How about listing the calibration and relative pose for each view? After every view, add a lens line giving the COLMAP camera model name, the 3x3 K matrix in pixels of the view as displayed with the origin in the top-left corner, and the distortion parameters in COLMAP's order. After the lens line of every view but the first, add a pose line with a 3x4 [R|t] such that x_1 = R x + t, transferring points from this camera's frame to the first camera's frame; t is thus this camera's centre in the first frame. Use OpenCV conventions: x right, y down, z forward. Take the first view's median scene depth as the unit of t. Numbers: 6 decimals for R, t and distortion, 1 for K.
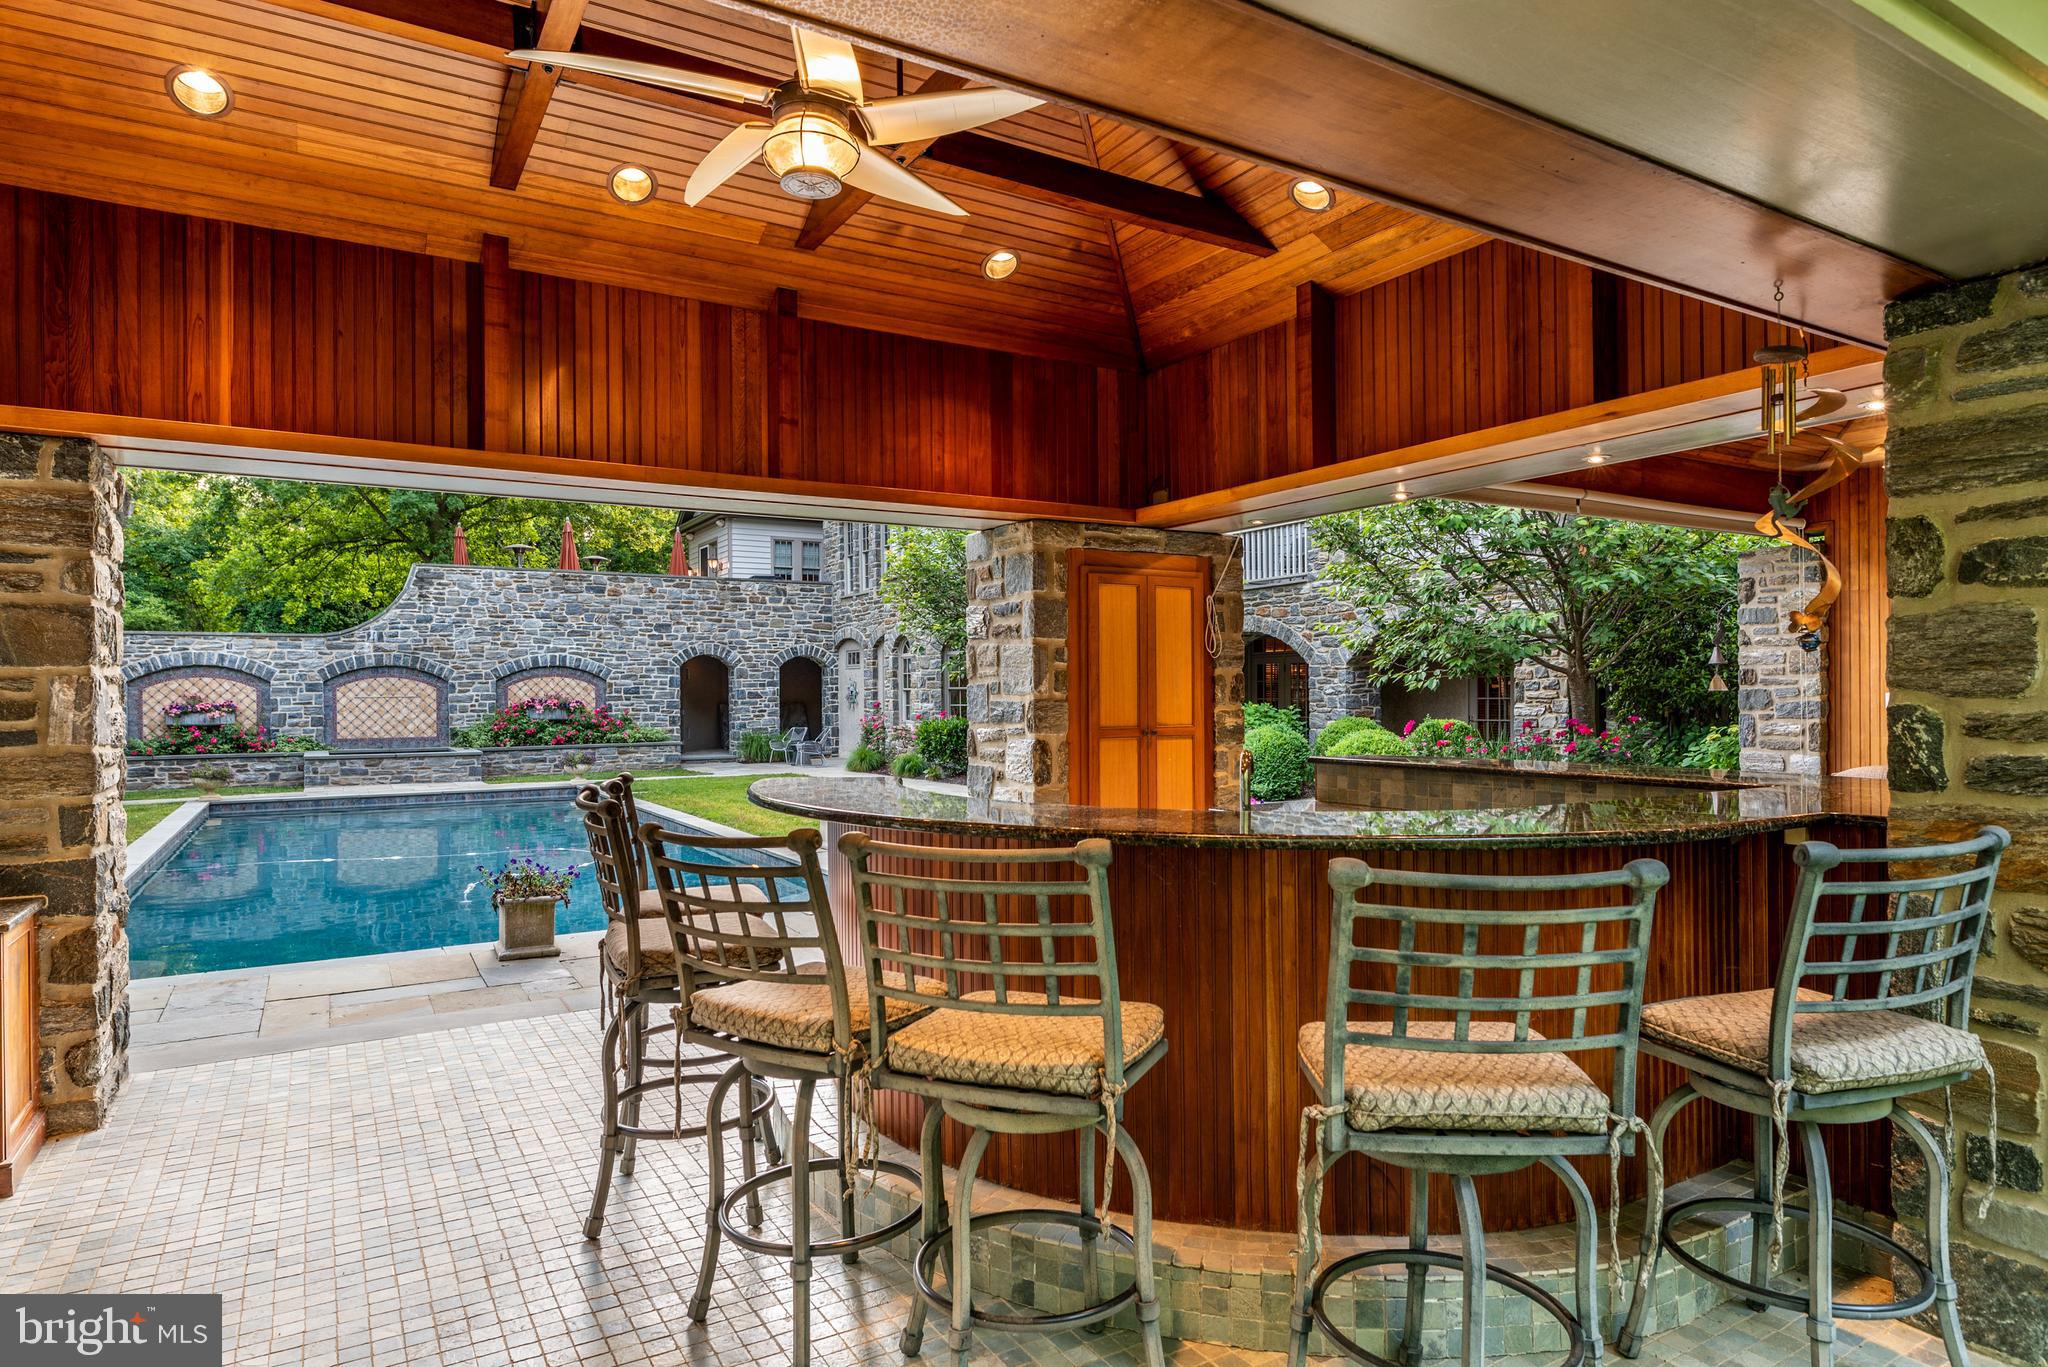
lens RADIAL K [[1174.1, 0, 1021.5], [0, 1174.1, 692.2], [0, 0, 1]] dist [0.001866, 0.000140]
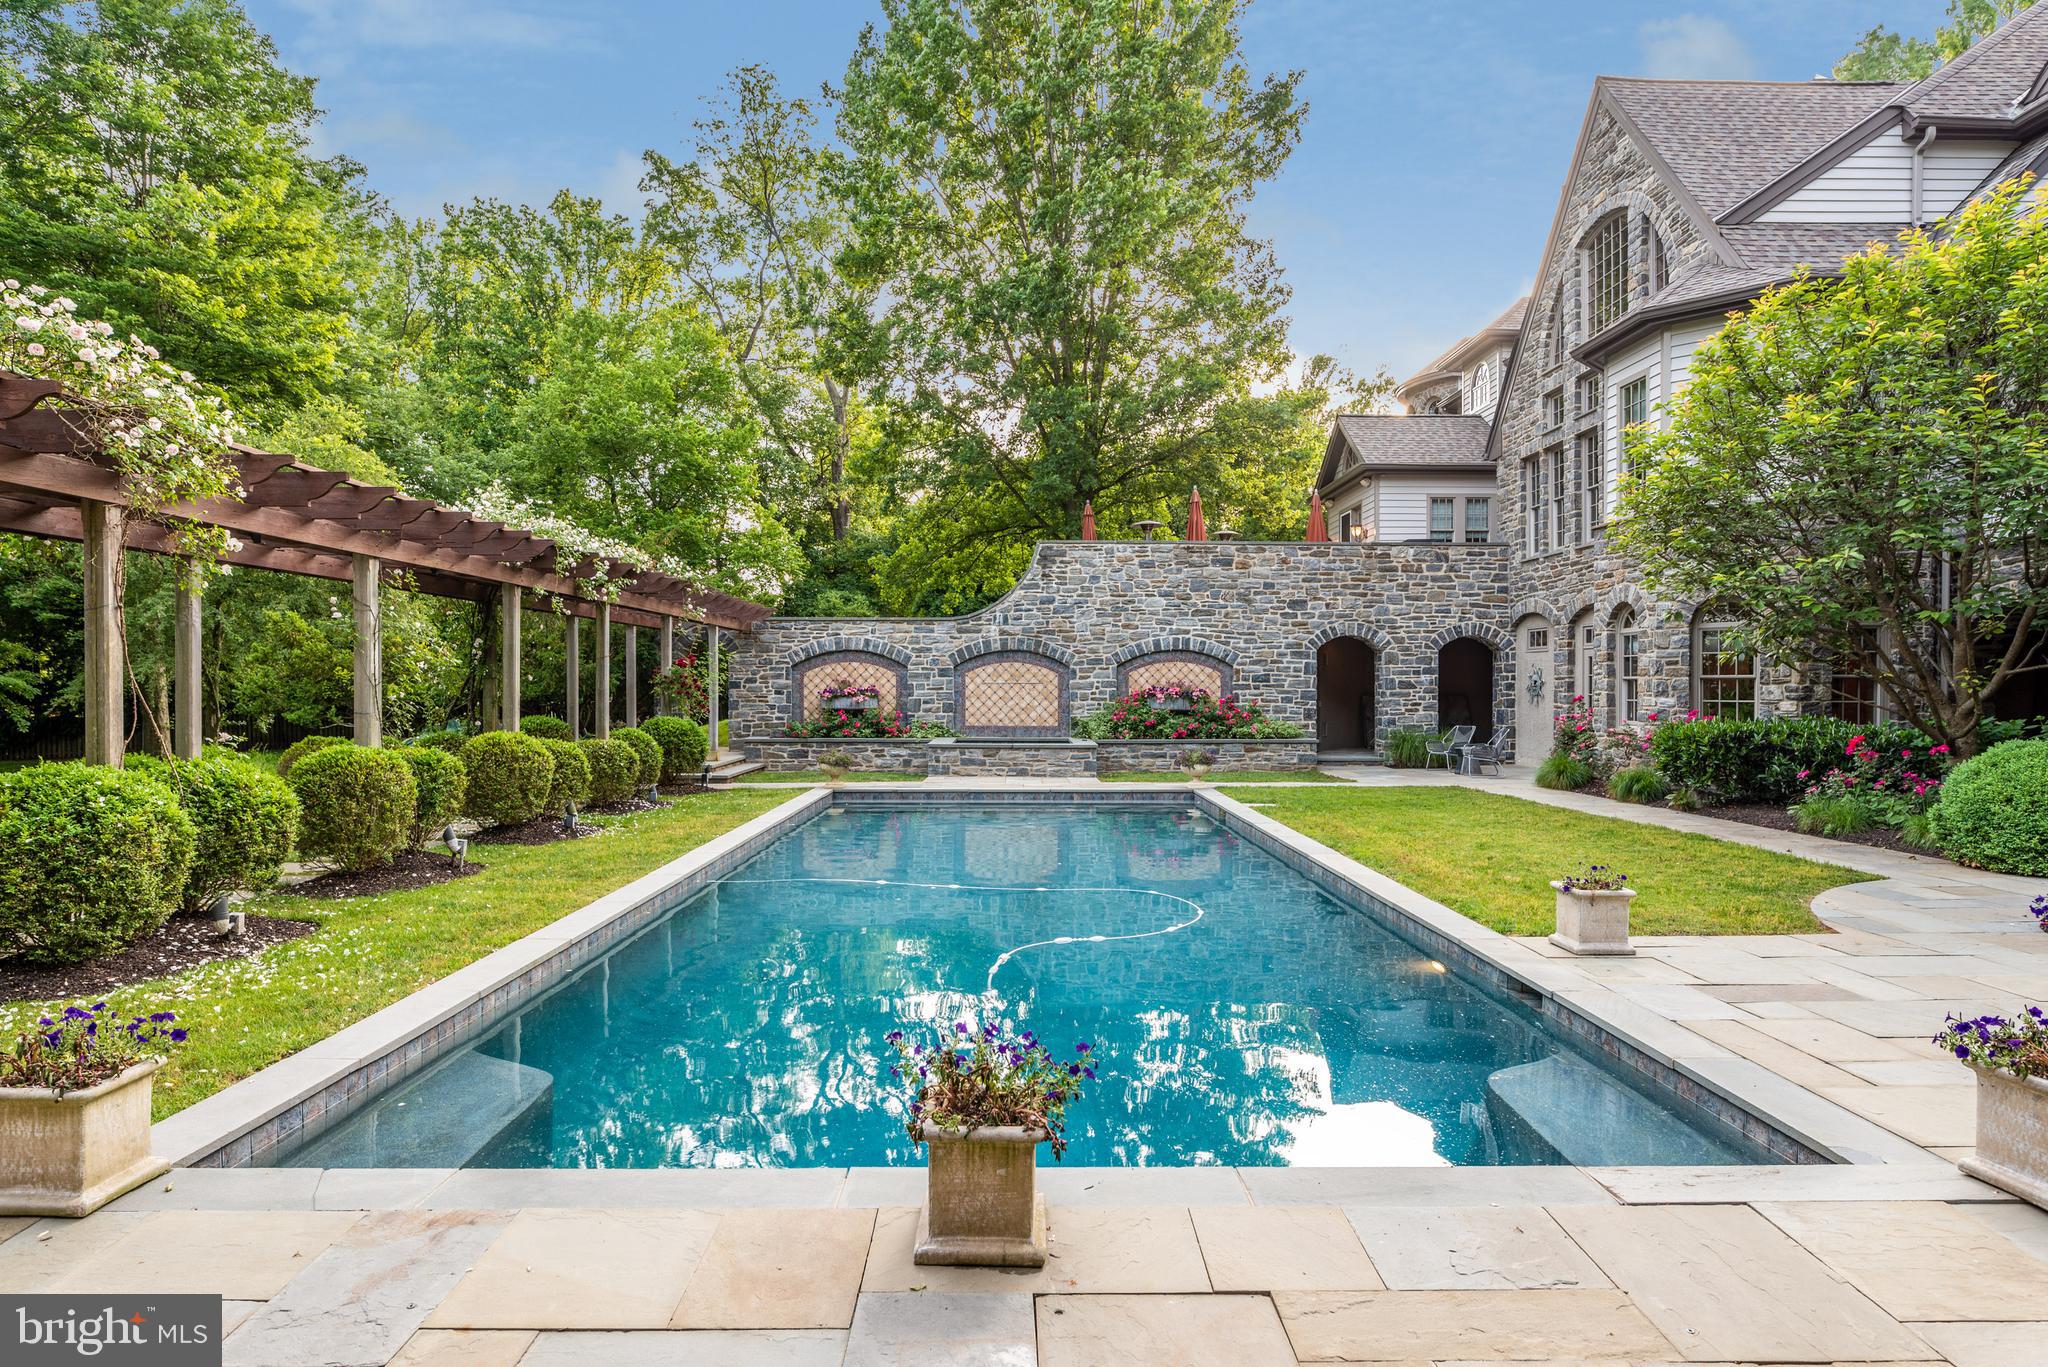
lens RADIAL K [[1174.1, 0, 1021.8], [0, 1174.1, 690.5], [0, 0, 1]] dist [0.001866, 0.000140]
pose [[0.863879, 0.011078, -0.503578, -0.052697], [-0.008348, 0.999936, 0.007676, 0.002671], [0.503630, -0.002427, 0.863916, 0.177331]]
